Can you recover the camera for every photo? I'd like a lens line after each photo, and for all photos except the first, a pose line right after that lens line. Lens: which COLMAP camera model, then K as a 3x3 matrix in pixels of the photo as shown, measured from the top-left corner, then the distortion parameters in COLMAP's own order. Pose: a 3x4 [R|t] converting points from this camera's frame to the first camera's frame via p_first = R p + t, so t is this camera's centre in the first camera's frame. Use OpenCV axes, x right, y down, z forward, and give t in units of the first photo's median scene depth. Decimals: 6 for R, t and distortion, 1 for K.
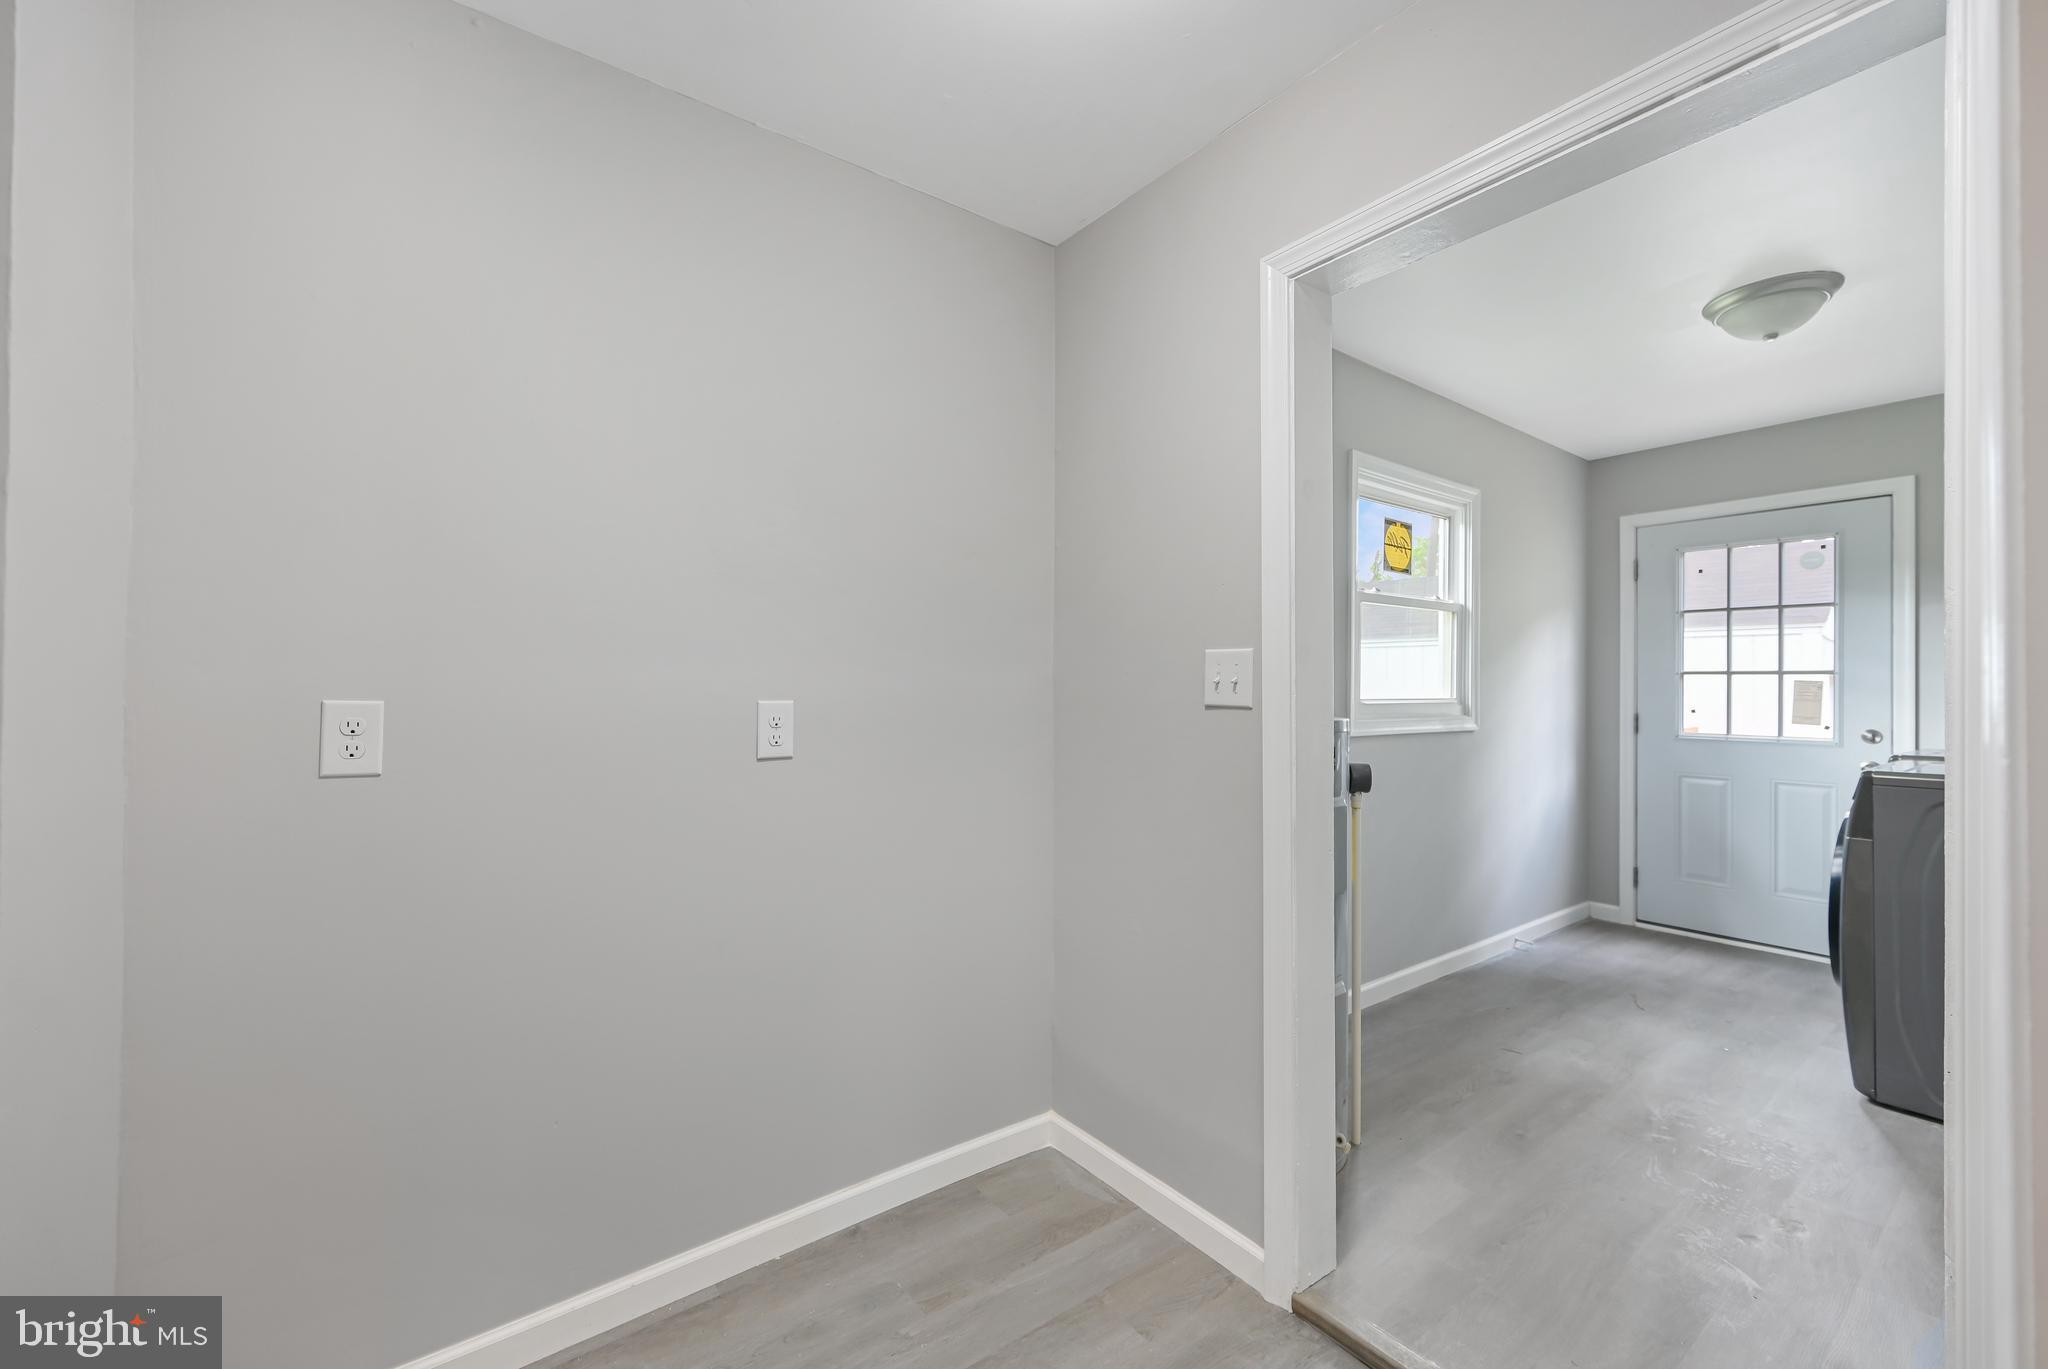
lens RADIAL K [[816.0, 0, 1017.2], [0, 816.0, 692.2], [0, 0, 1]] dist [-0.000215, -0.000200]
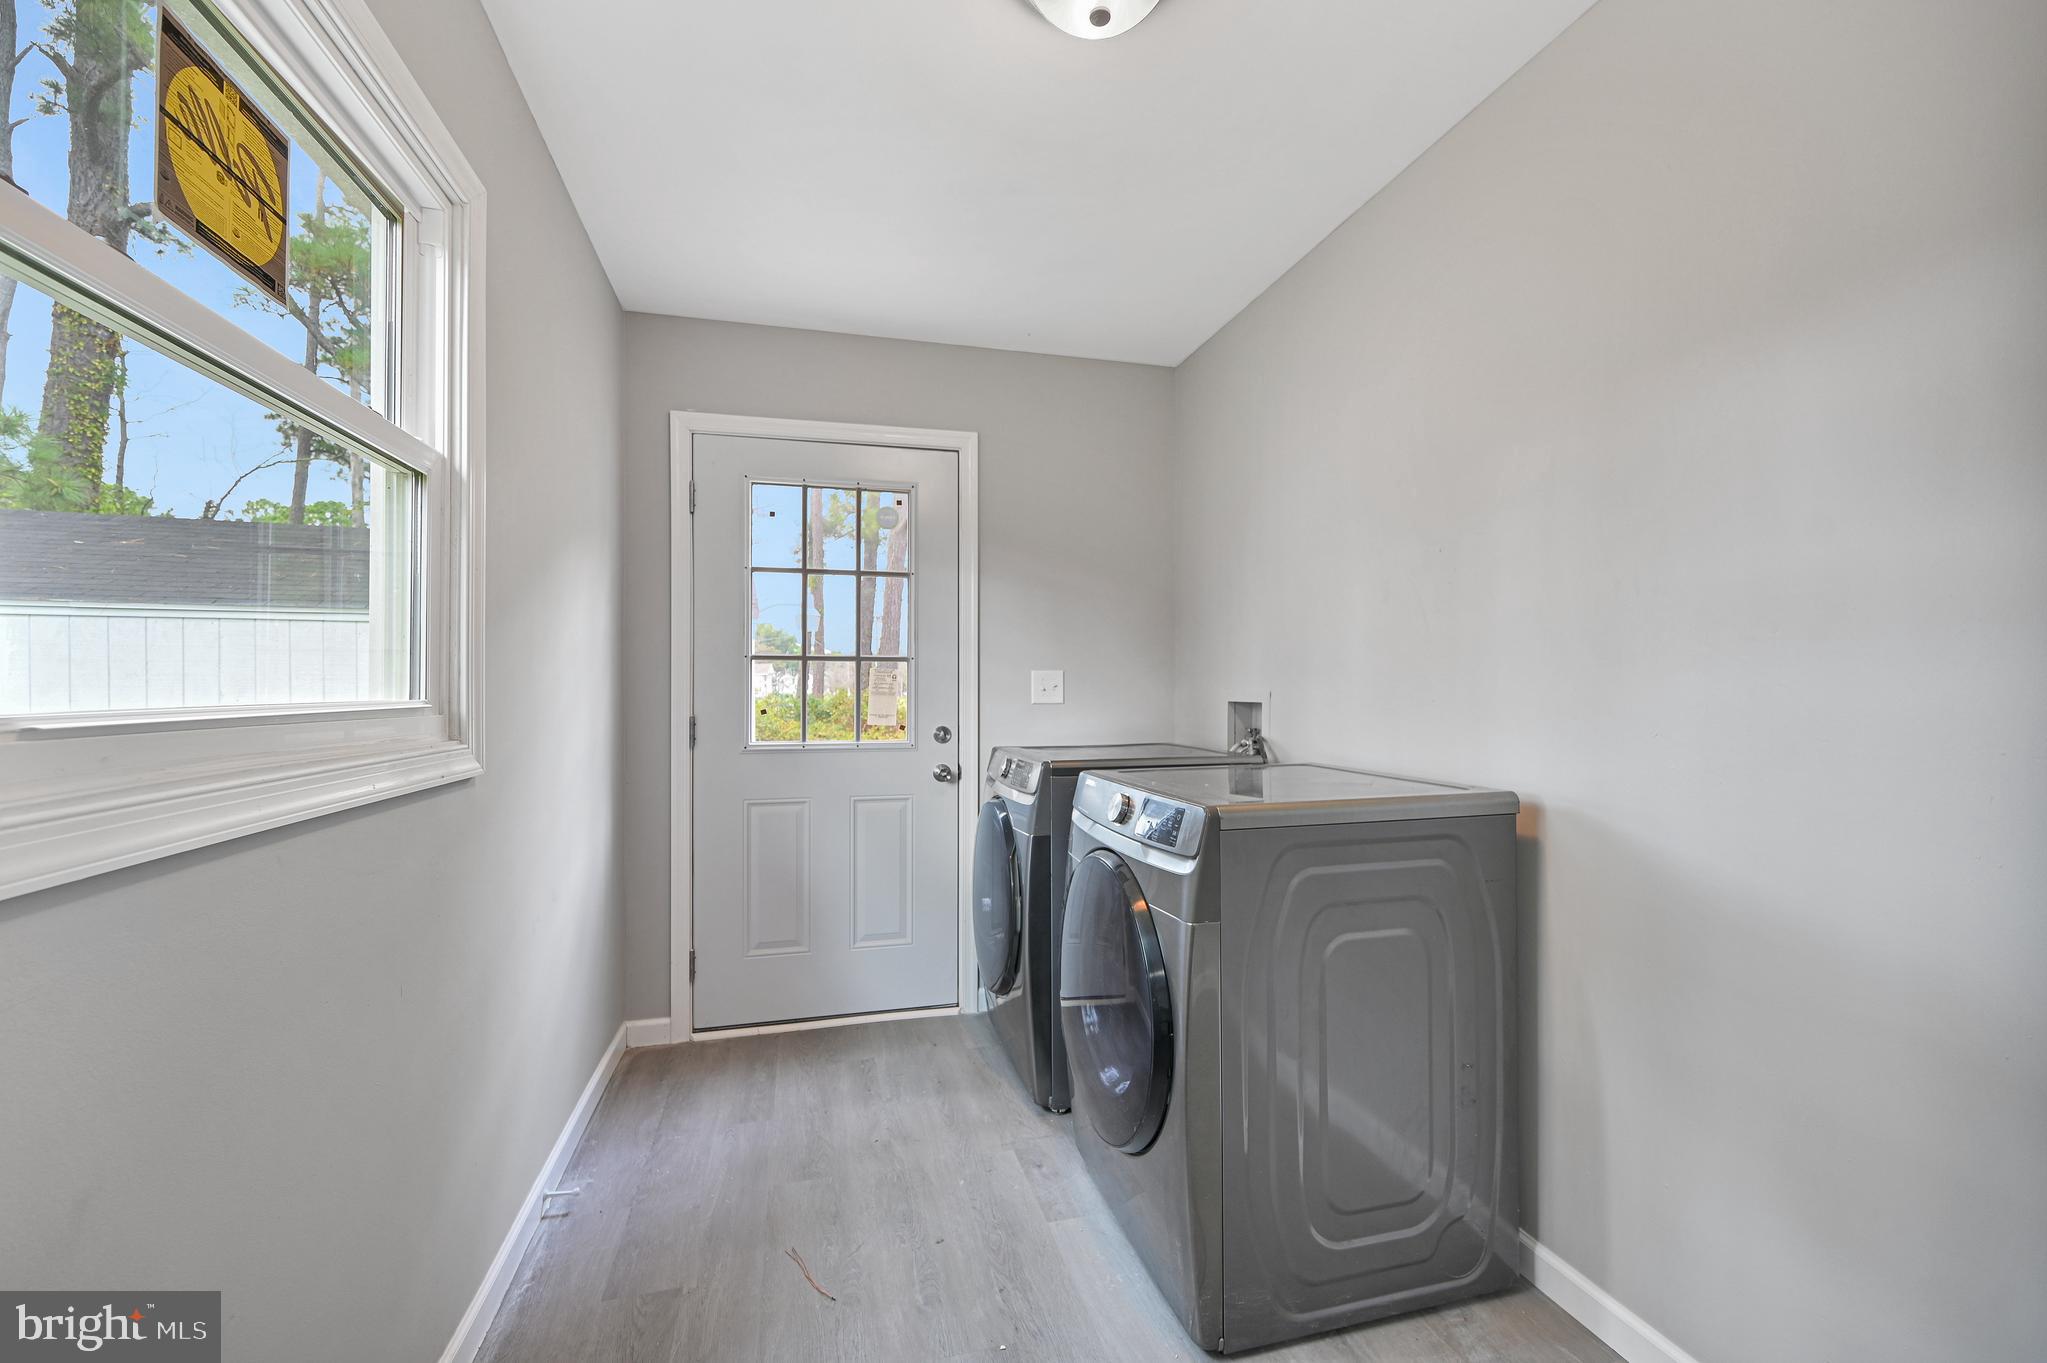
lens RADIAL K [[833.9, 0, 1023.5], [0, 833.9, 681.5], [0, 0, 1]] dist [-0.000112, -0.000086]
pose [[0.376623, 0.001572, 0.926365, 0.267003], [0.005371, 0.999978, -0.003881, 0.002845], [-0.926351, 0.006437, 0.376606, 0.563847]]
